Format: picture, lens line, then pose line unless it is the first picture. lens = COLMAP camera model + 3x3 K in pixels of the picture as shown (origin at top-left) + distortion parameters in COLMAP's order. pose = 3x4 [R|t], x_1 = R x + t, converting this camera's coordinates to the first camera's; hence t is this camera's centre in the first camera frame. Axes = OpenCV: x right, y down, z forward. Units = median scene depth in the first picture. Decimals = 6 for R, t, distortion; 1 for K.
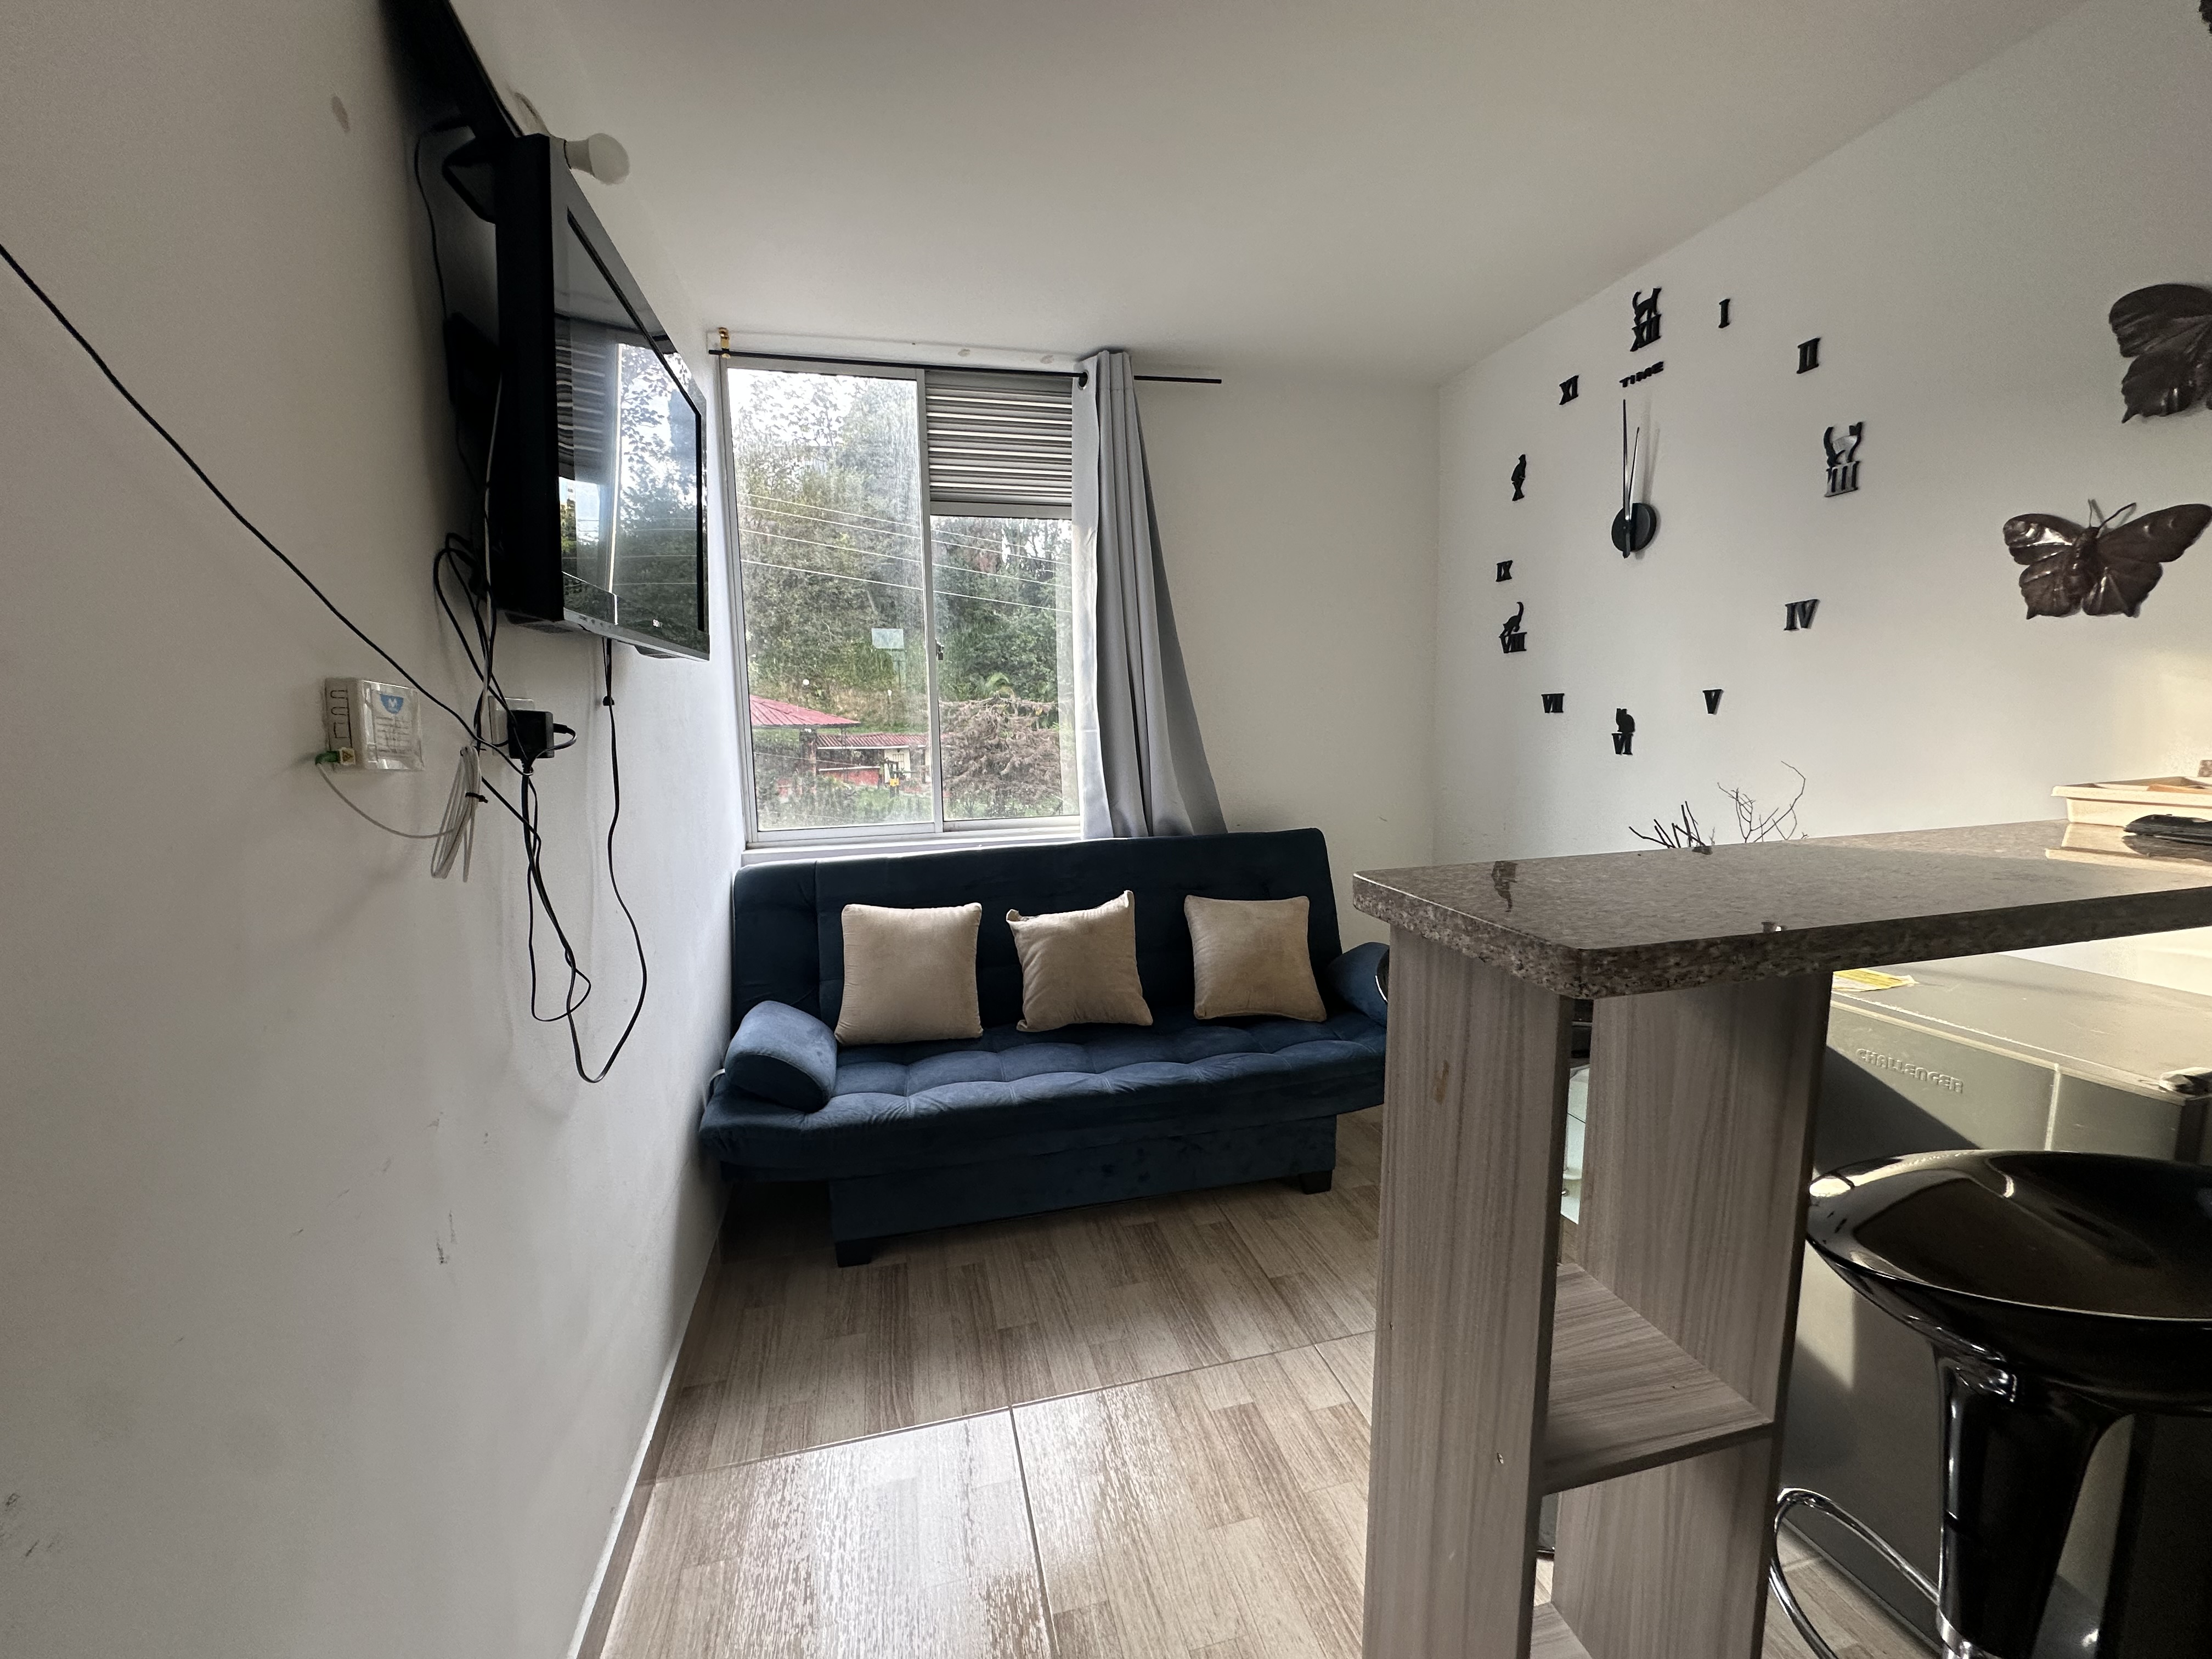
lens RADIAL K [[881.7, 0, 1106.9], [0, 881.7, 826.0], [0, 0, 1]] dist [-0.003298, 0.000733]
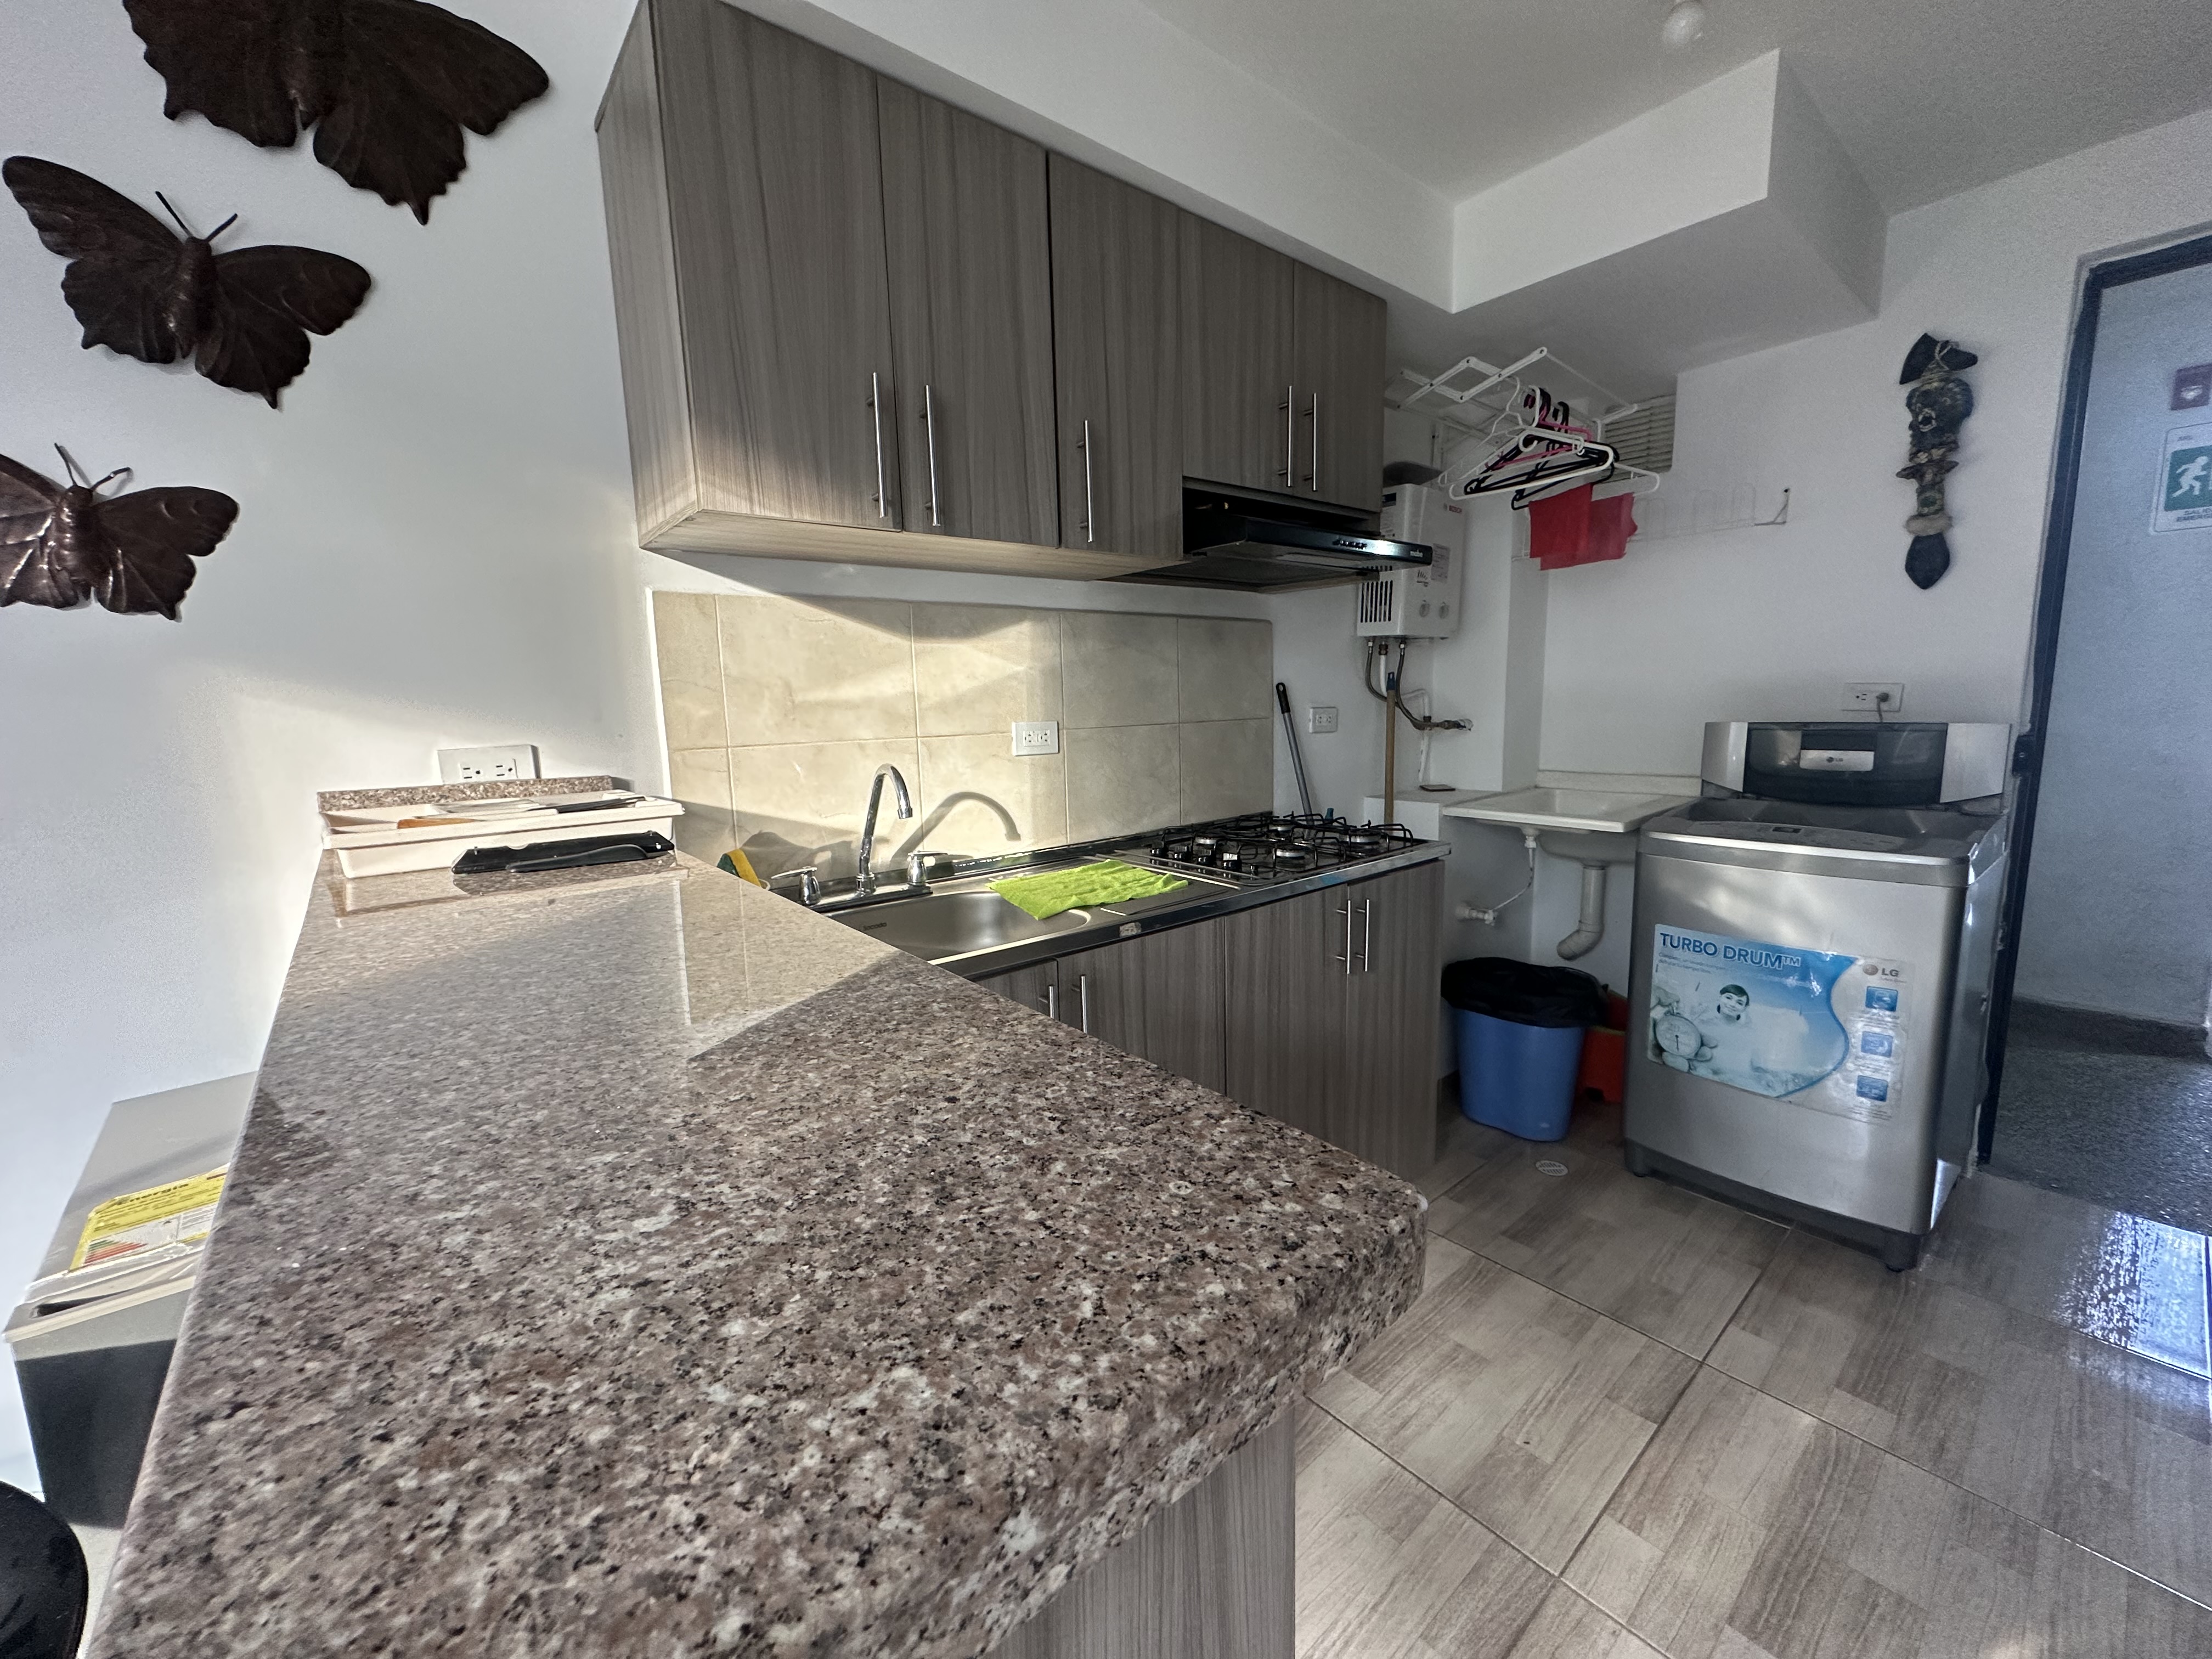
lens RADIAL K [[881.7, 0, 1106.9], [0, 881.7, 826.0], [0, 0, 1]] dist [-0.003298, 0.000733]
pose [[-0.438730, -0.101457, 0.892873, 0.053902], [0.145811, 0.972401, 0.182140, -0.047092], [-0.886710, 0.210101, -0.411828, 0.358188]]
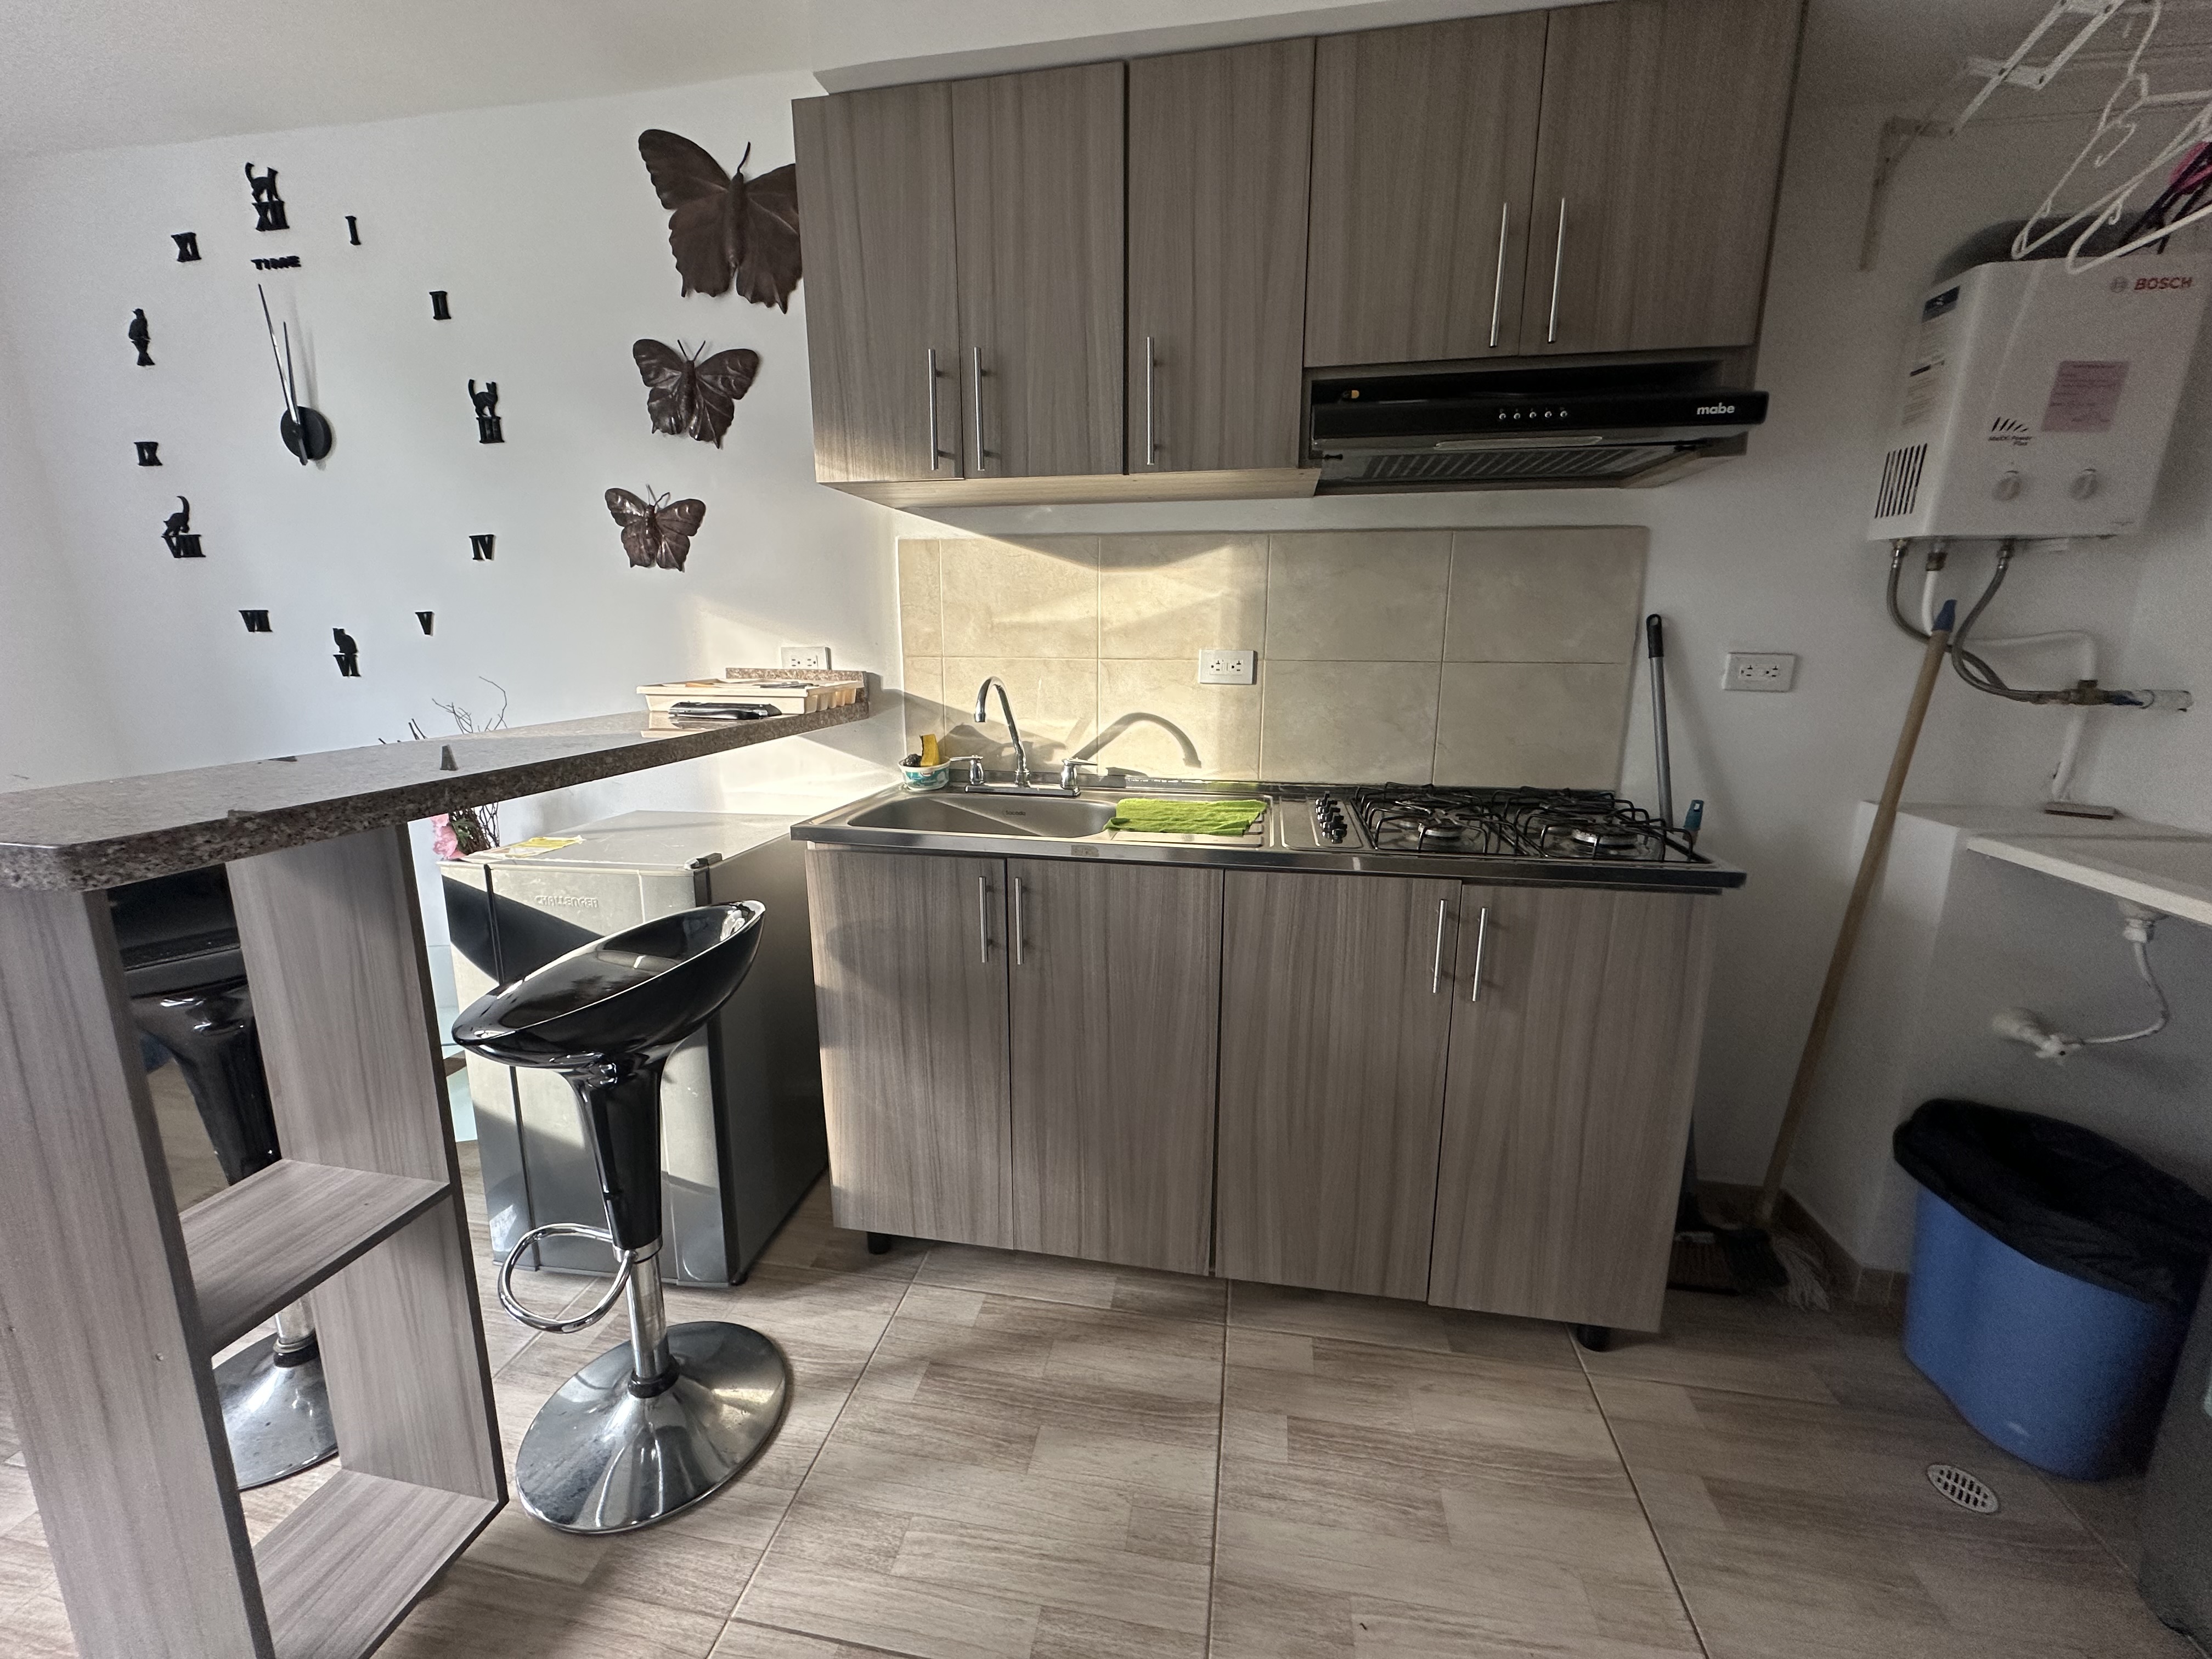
lens RADIAL K [[881.3, 0, 1112.0], [0, 881.3, 826.9], [0, 0, 1]] dist [-0.002311, 0.000308]
pose [[0.407884, -0.173901, 0.896320, 0.030719], [0.102524, 0.984209, 0.144298, 0.026658], [-0.907260, 0.033037, 0.419272, -0.154036]]
